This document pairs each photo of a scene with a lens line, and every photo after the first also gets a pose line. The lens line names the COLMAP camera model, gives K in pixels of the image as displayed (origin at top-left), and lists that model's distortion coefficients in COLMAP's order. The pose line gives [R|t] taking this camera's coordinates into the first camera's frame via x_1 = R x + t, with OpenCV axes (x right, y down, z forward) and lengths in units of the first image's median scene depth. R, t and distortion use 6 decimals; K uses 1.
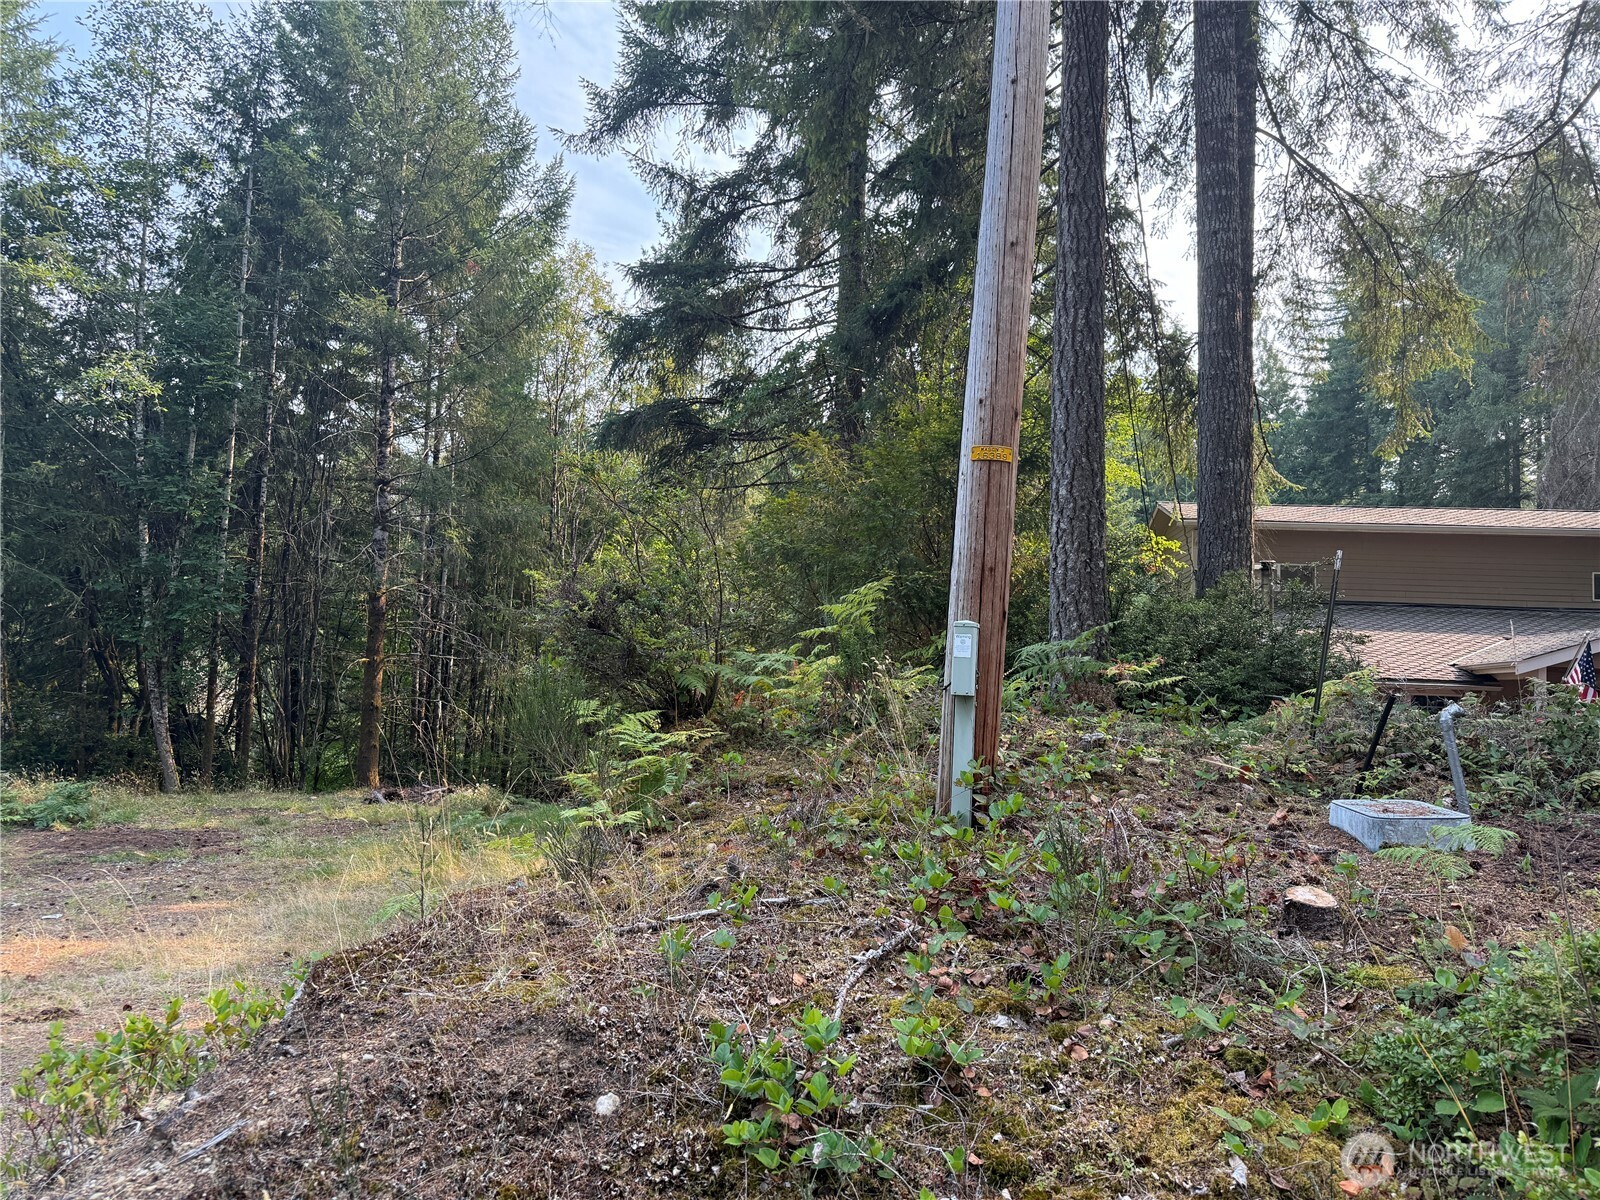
lens RADIAL K [[1105.8, 0, 789.5], [0, 1105.8, 614.1], [0, 0, 1]] dist [0.053212, -0.070920]
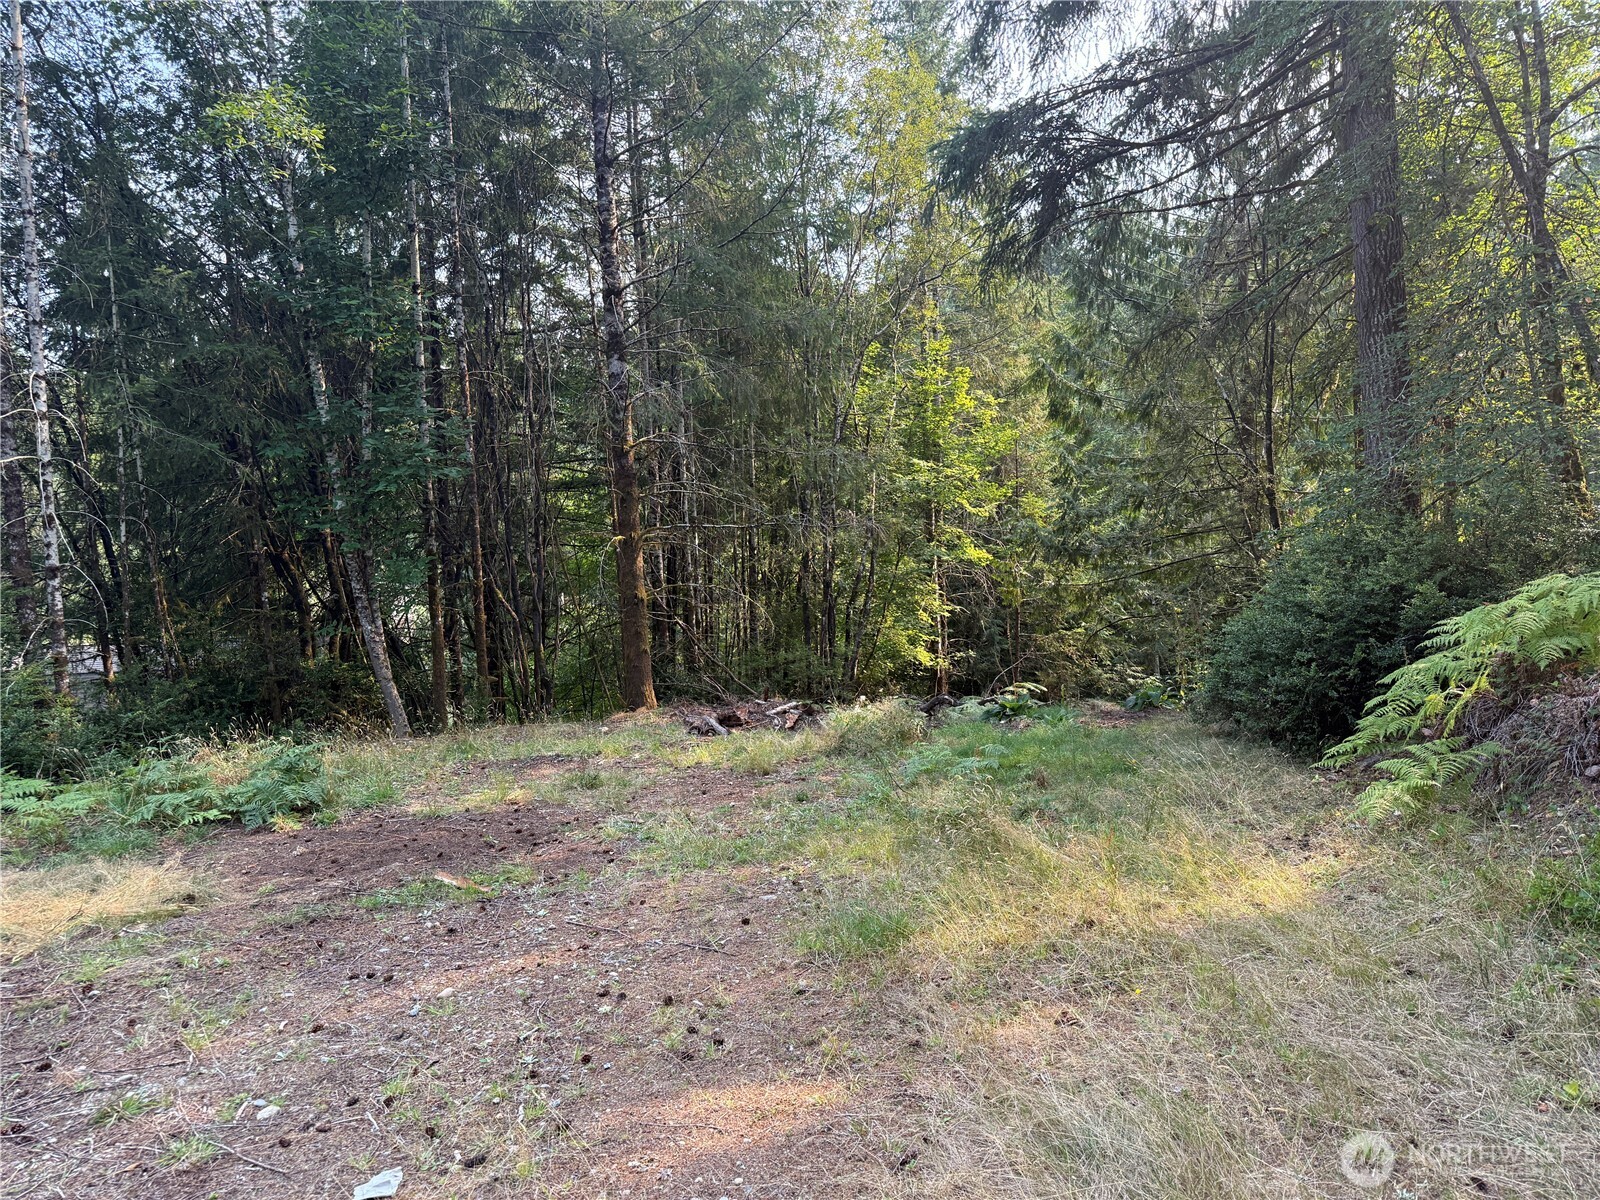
lens RADIAL K [[1105.8, 0, 801.1], [0, 1105.8, 610.5], [0, 0, 1]] dist [0.053212, -0.070920]
pose [[0.992573, -0.078084, -0.093286, -0.251488], [0.087298, 0.991234, 0.099164, 0.034712], [0.084726, -0.106571, 0.990689, 0.355398]]
